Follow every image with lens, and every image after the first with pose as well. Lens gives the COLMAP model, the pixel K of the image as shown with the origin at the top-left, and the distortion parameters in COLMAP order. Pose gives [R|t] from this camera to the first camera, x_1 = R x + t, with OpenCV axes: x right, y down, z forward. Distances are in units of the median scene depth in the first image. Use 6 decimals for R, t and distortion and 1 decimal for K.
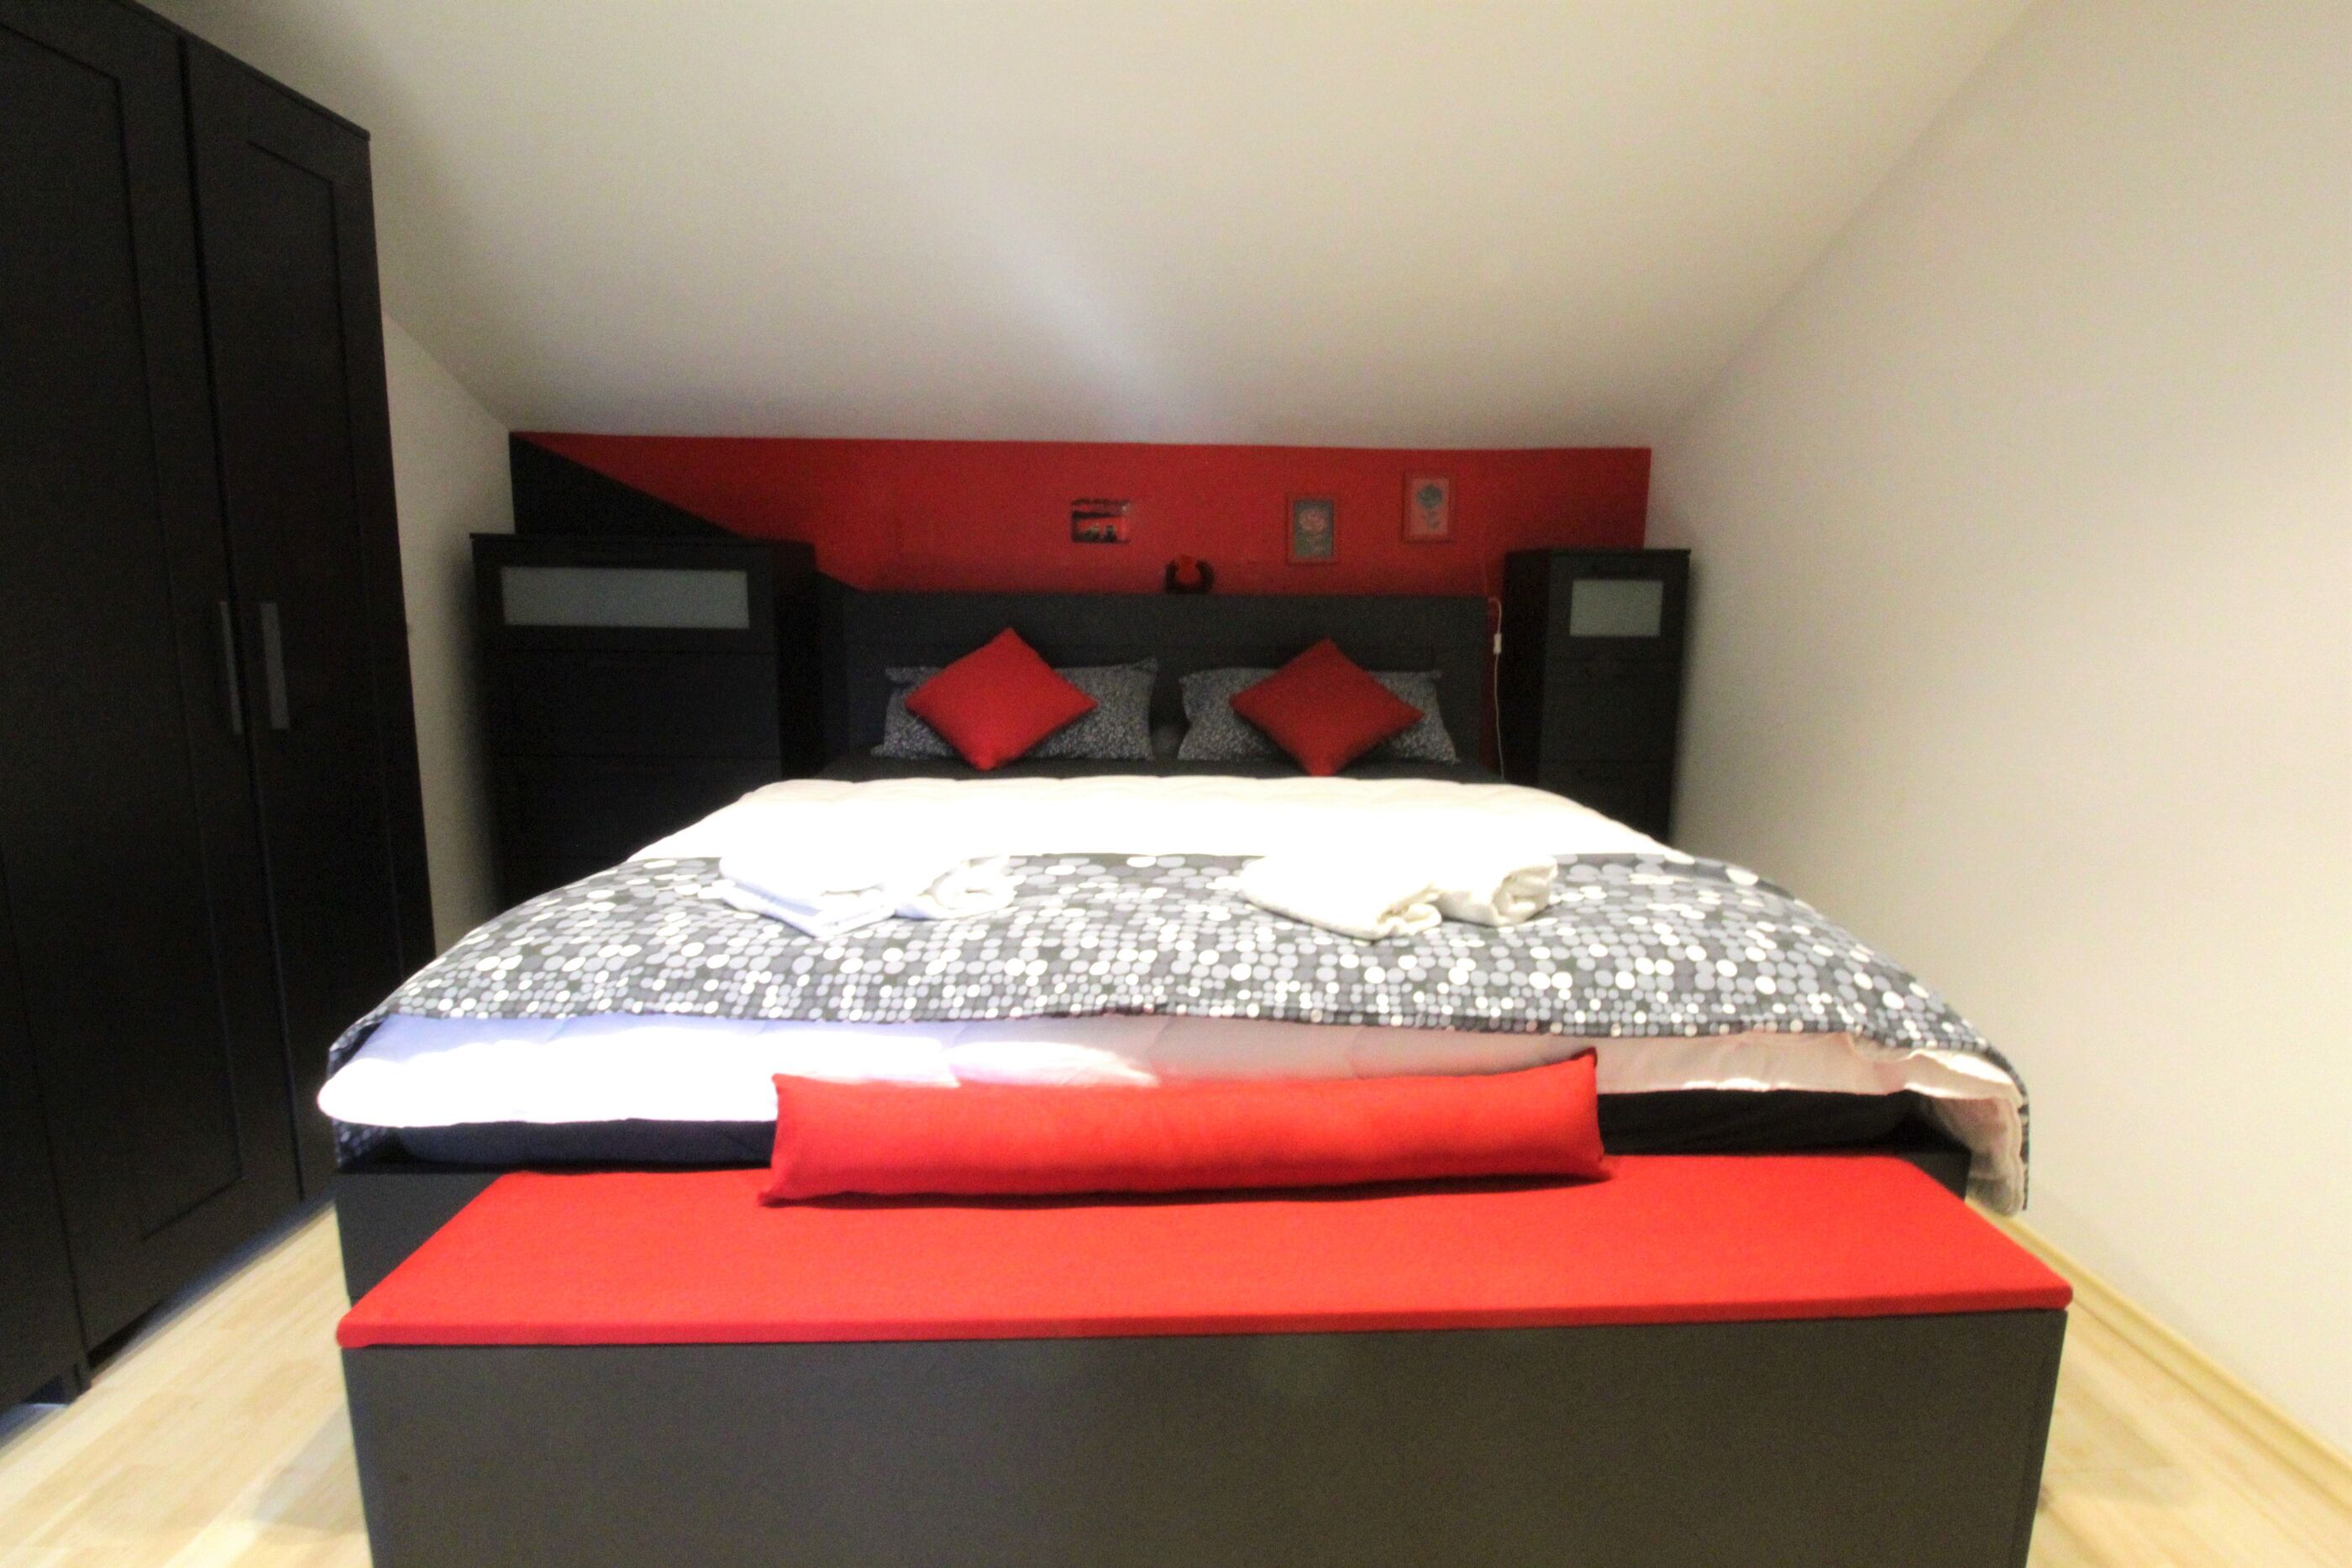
lens RADIAL K [[1093.3, 0, 1197.7], [0, 1093.3, 783.5], [0, 0, 1]] dist [-0.005374, -0.000686]
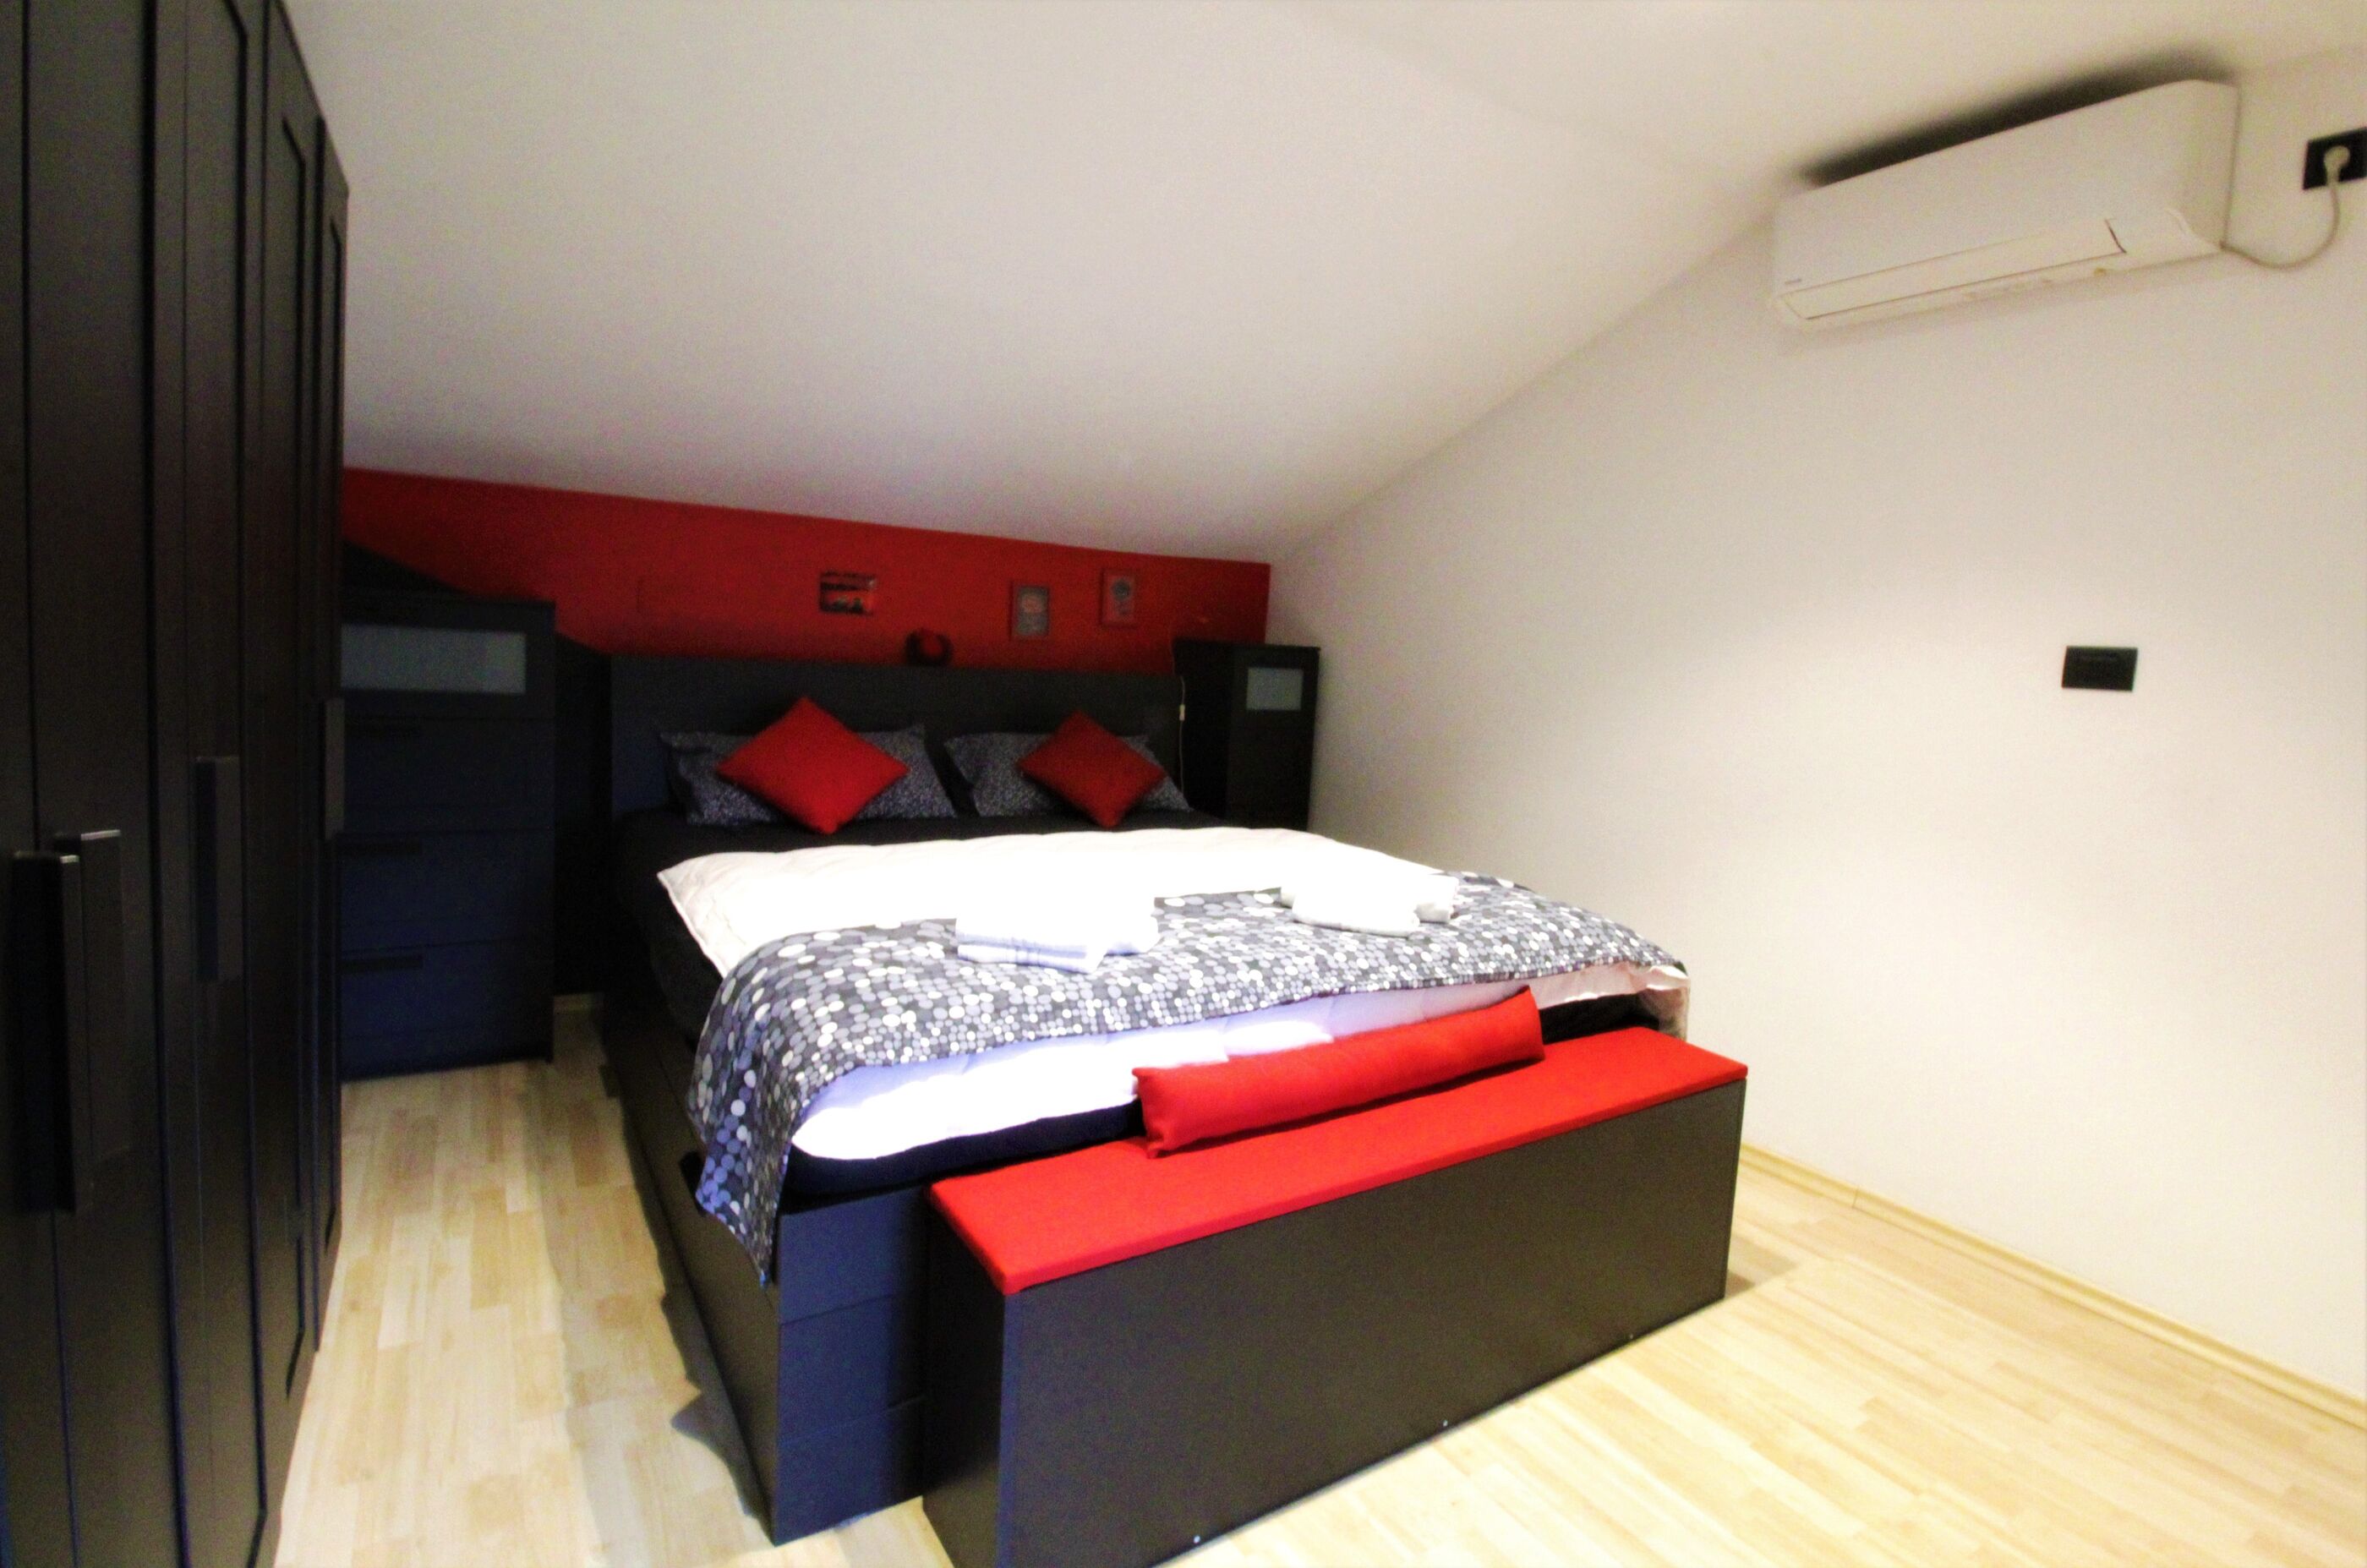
lens RADIAL K [[1134.5, 0, 1188.3], [0, 1134.5, 738.7], [0, 0, 1]] dist [-0.000902, 0.000025]
pose [[0.858099, -0.003189, 0.513474, -1.025552], [0.036229, 0.997865, -0.054348, -0.072327], [-0.512204, 0.065238, 0.856383, -0.298726]]
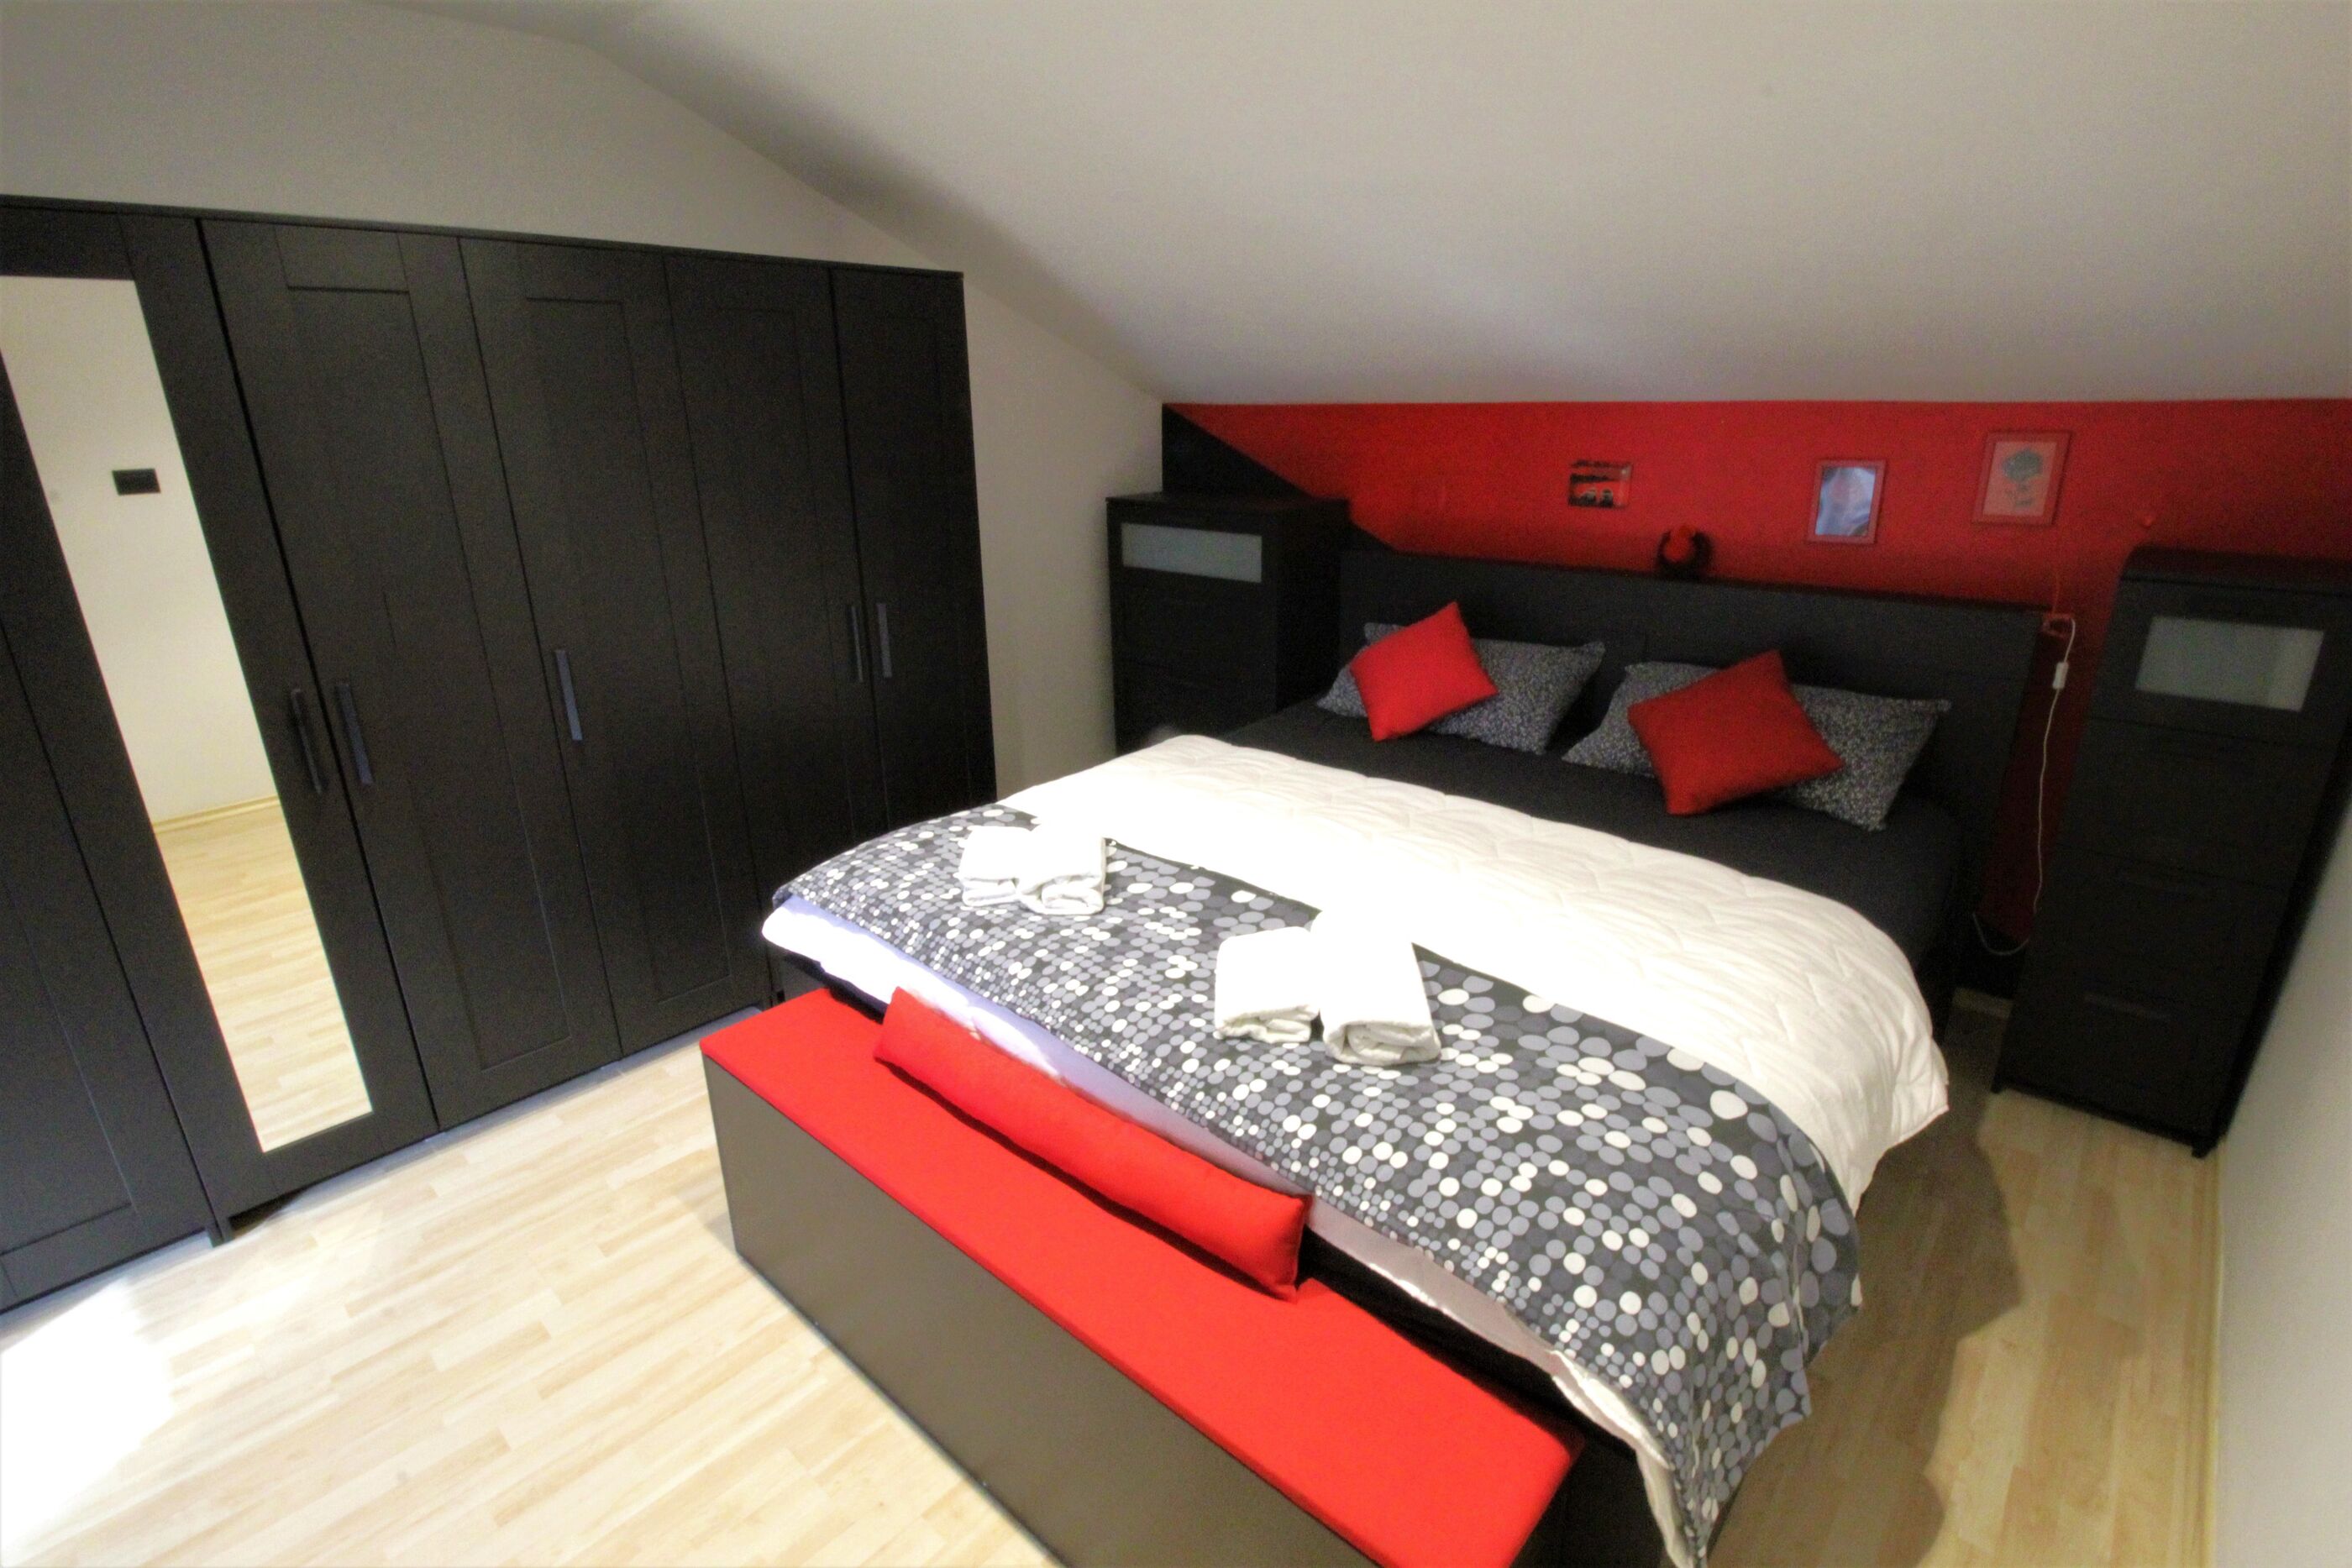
lens RADIAL K [[1093.3, 0, 1197.7], [0, 1093.3, 783.5], [0, 0, 1]] dist [-0.005374, -0.000686]
pose [[0.725394, 0.209399, -0.655710, 0.934399], [-0.096624, 0.974149, 0.204200, -0.403534], [0.681518, -0.084768, 0.726875, 0.116668]]
